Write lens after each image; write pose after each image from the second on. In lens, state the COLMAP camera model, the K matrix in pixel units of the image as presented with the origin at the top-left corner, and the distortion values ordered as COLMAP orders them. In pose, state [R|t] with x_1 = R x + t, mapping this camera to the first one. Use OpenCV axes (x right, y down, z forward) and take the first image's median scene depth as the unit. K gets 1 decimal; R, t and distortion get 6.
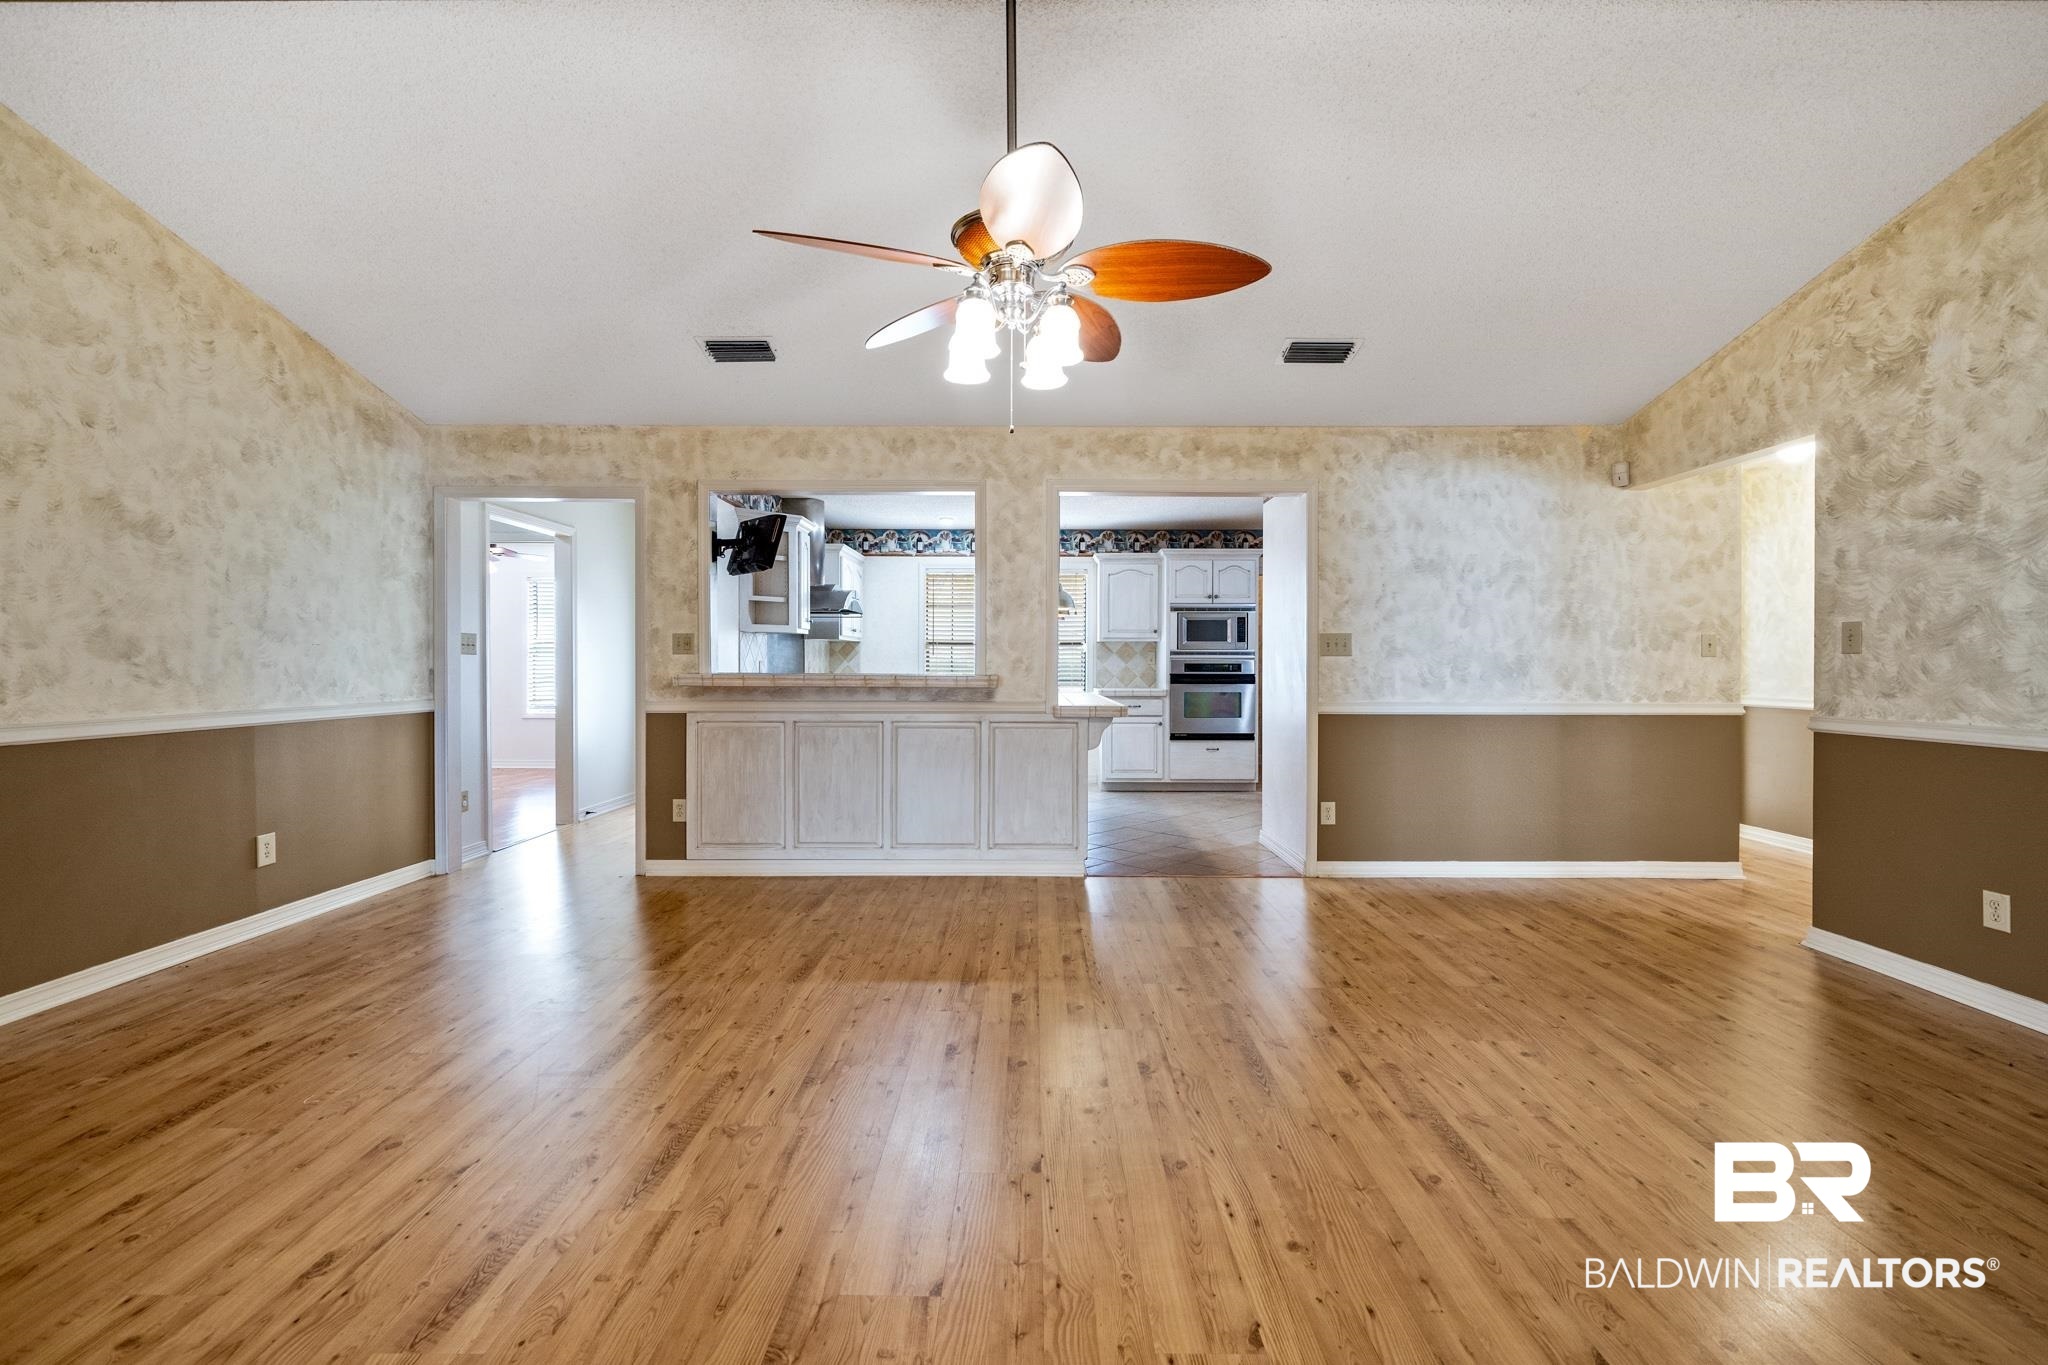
lens RADIAL K [[887.2, 0, 1016.3], [0, 887.2, 672.3], [0, 0, 1]] dist [-0.000011, -0.000143]
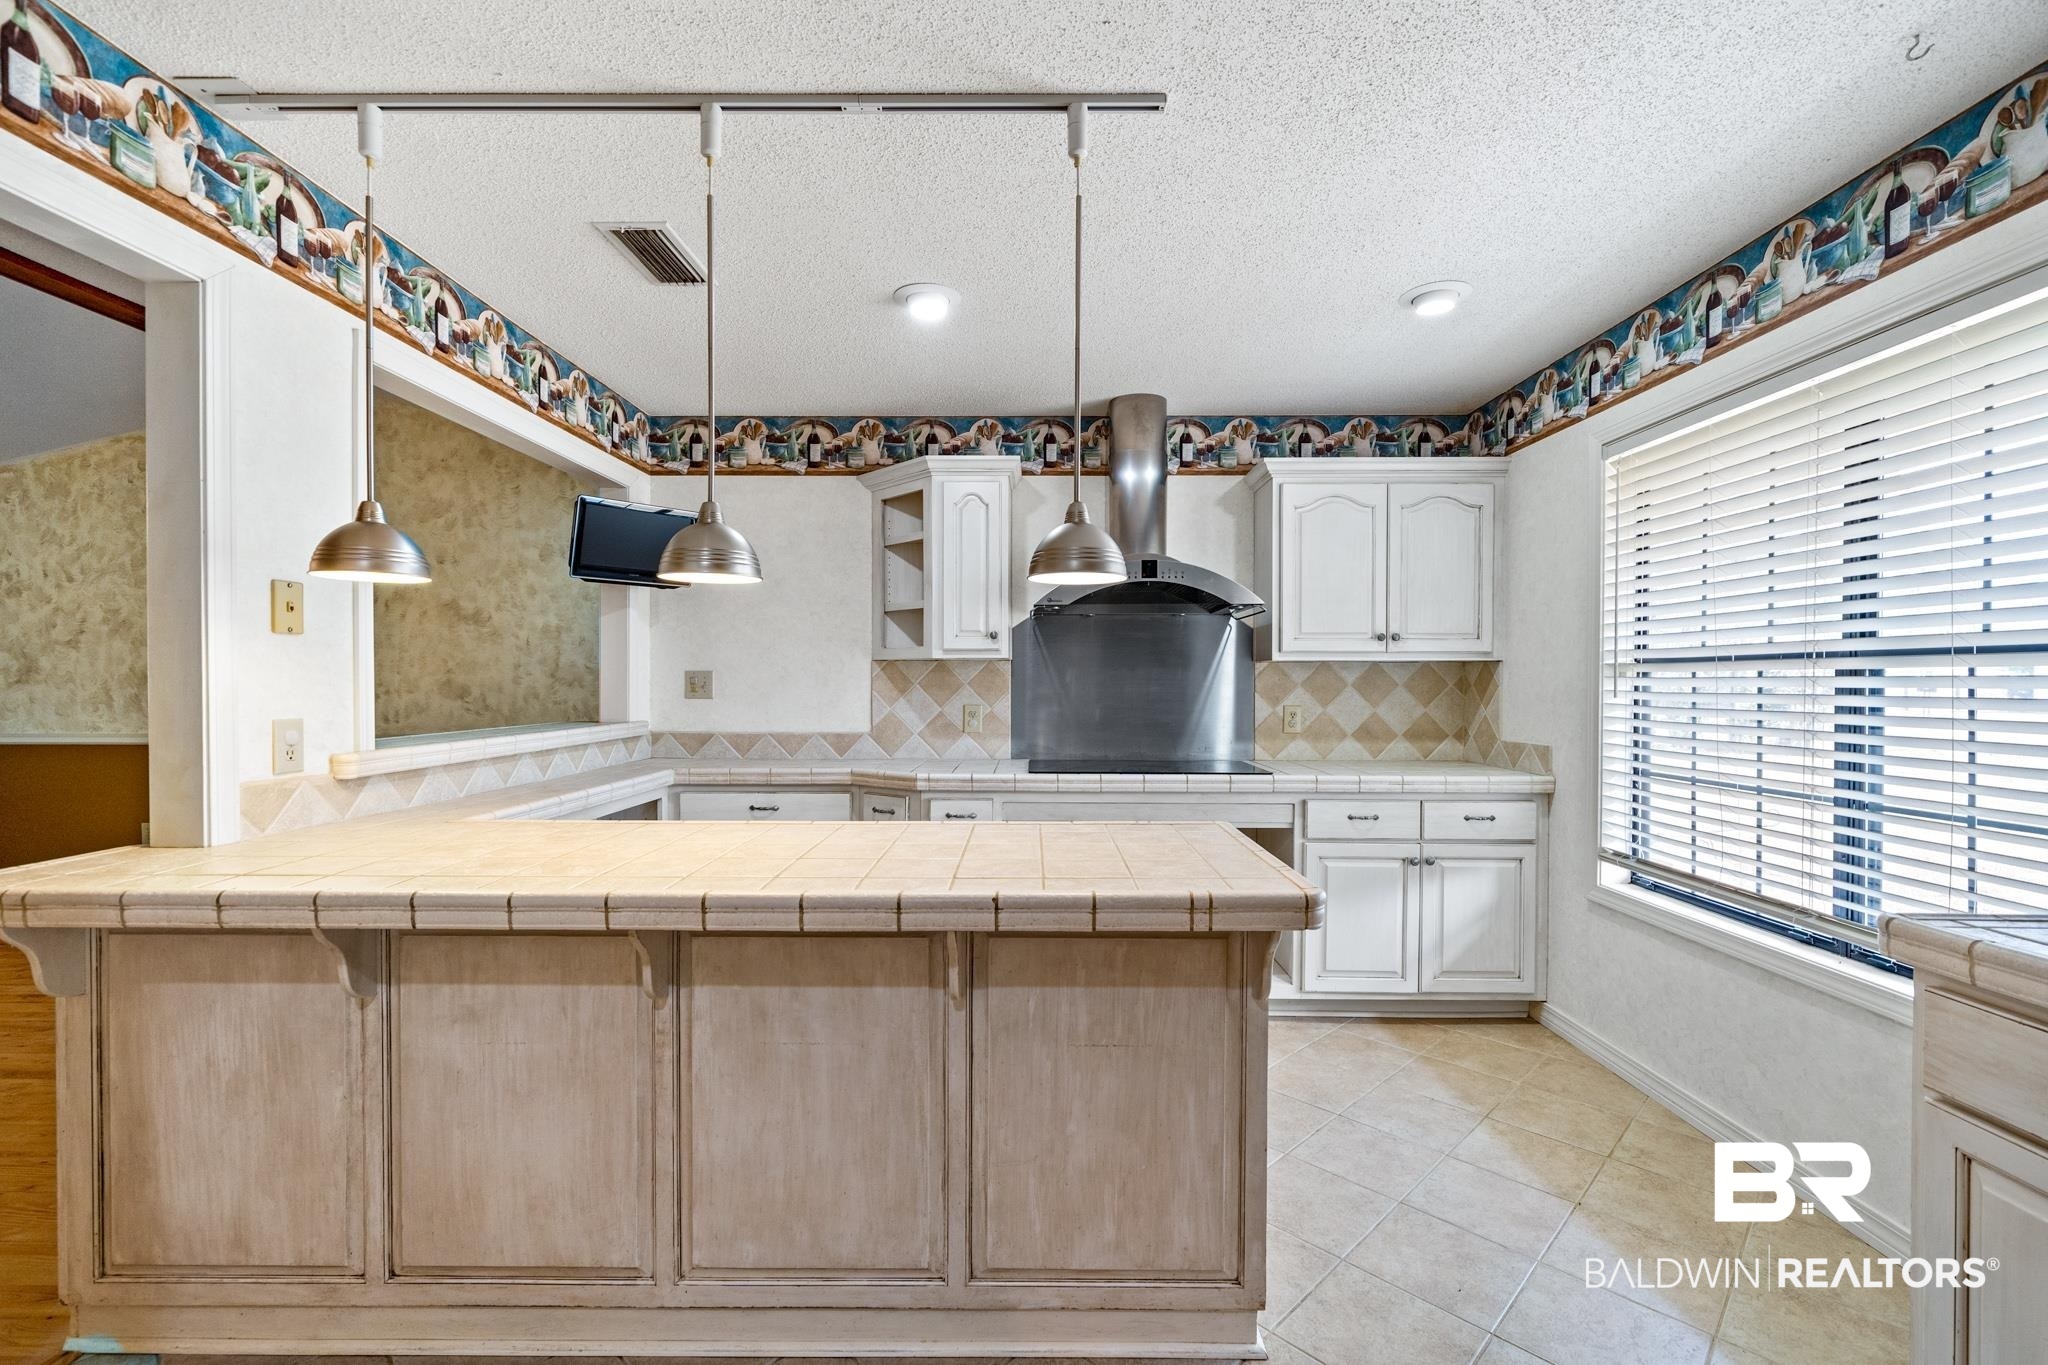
lens RADIAL K [[833.5, 0, 1002.4], [0, 833.5, 683.3], [0, 0, 1]] dist [-0.002581, 0.000745]
pose [[0.009985, 0.007140, -0.999925, 0.379923], [-0.011133, 0.999913, 0.007029, -0.044966], [0.999888, 0.011062, 0.010064, 1.355867]]
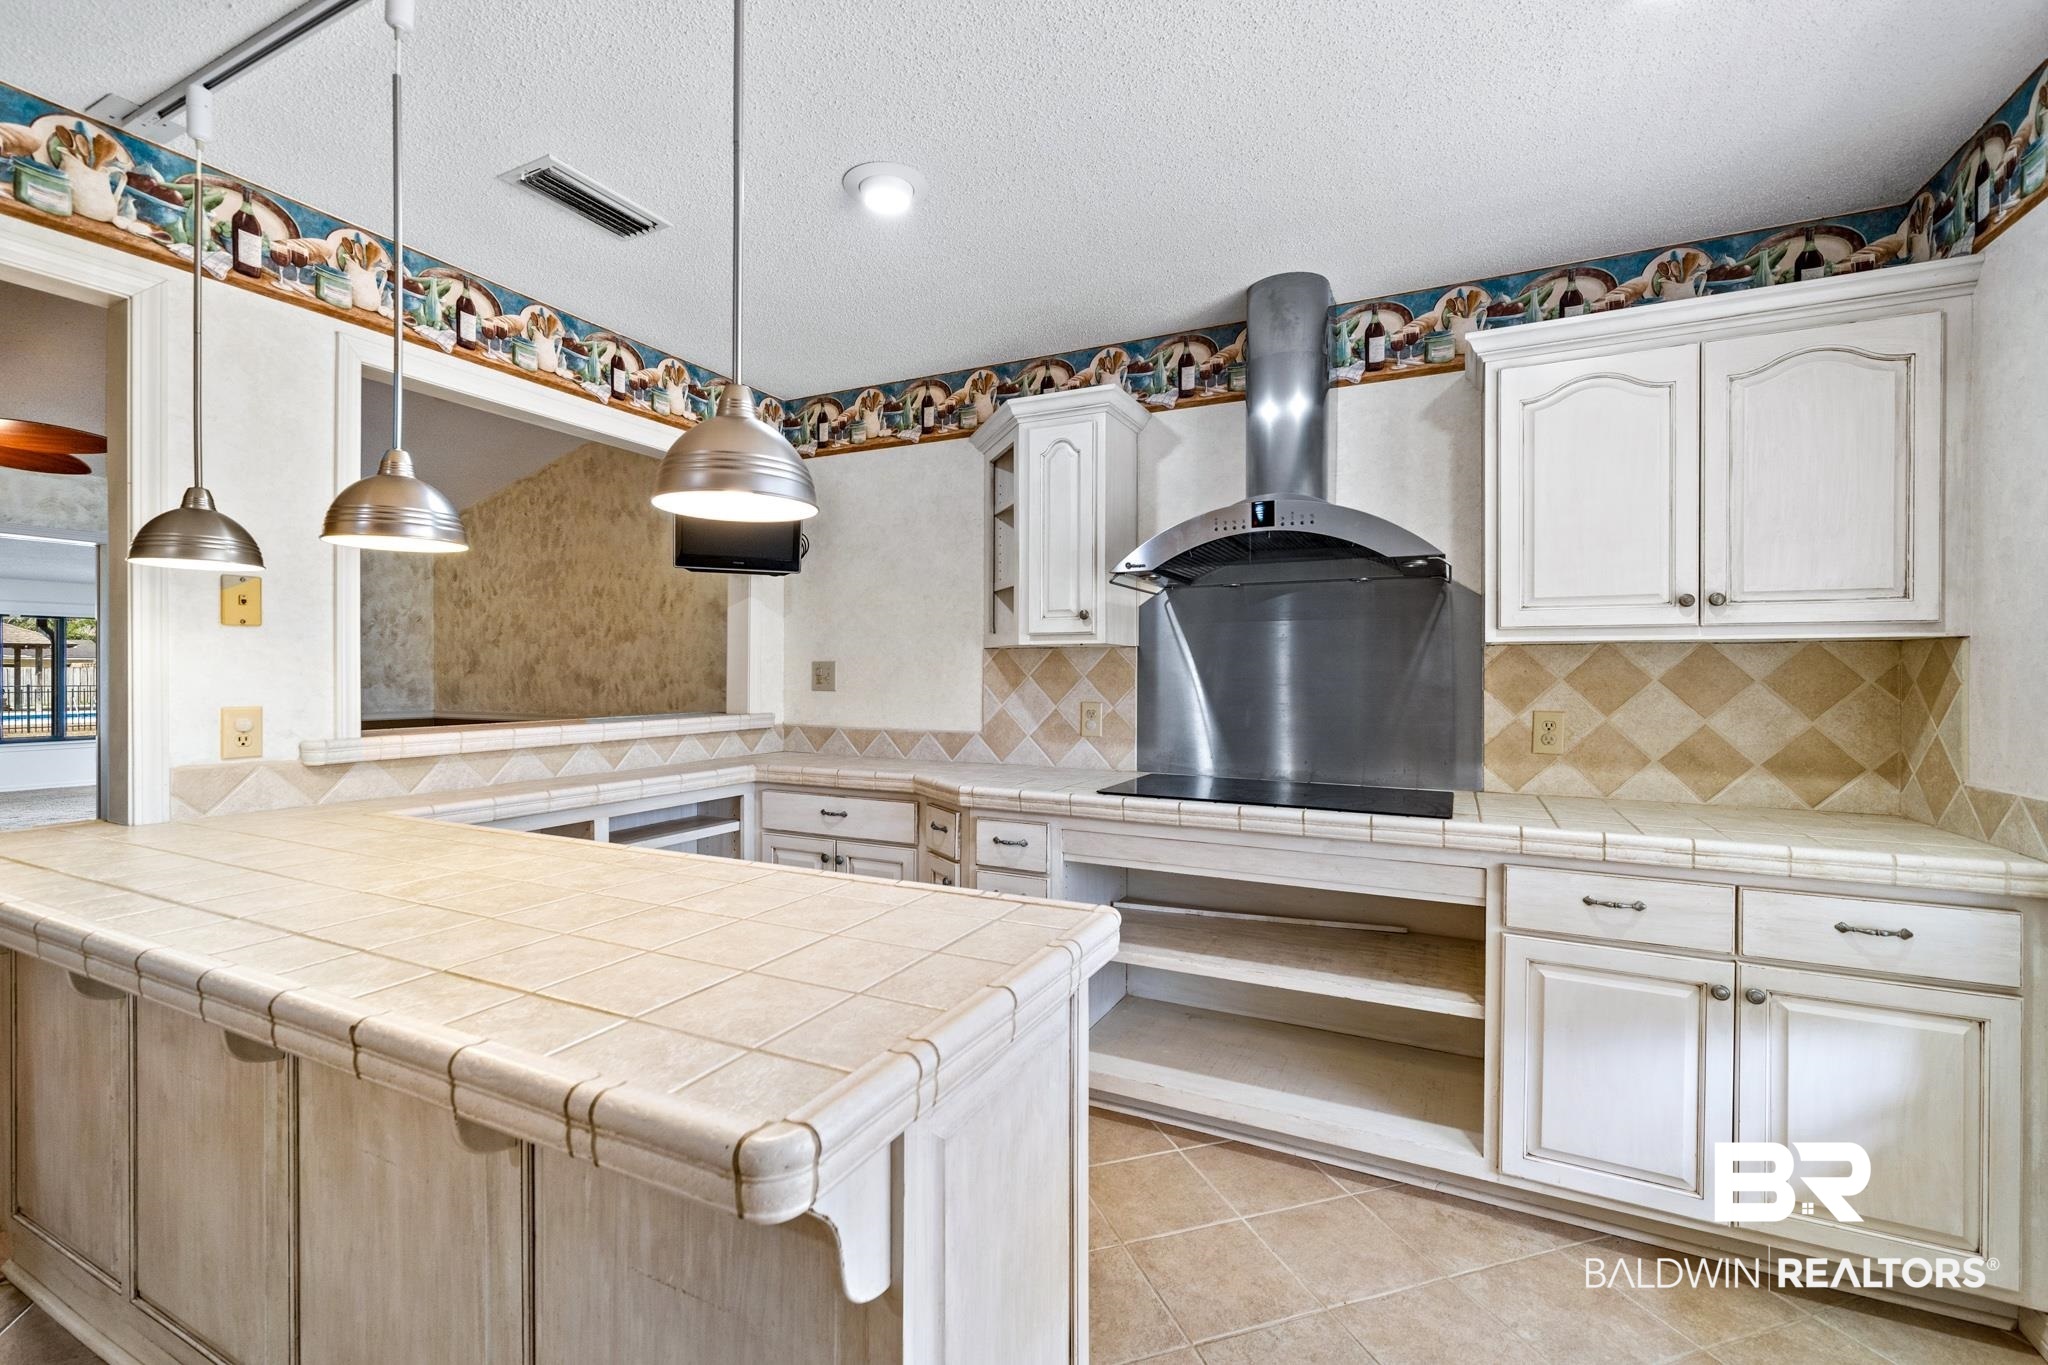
lens RADIAL K [[833.5, 0, 1038.5], [0, 833.5, 669.9], [0, 0, 1]] dist [-0.002581, 0.000745]
pose [[-0.409200, -0.000471, -0.912445, 0.193374], [-0.010948, 0.999930, 0.004393, -0.045824], [0.912379, 0.011787, -0.409176, 1.558797]]
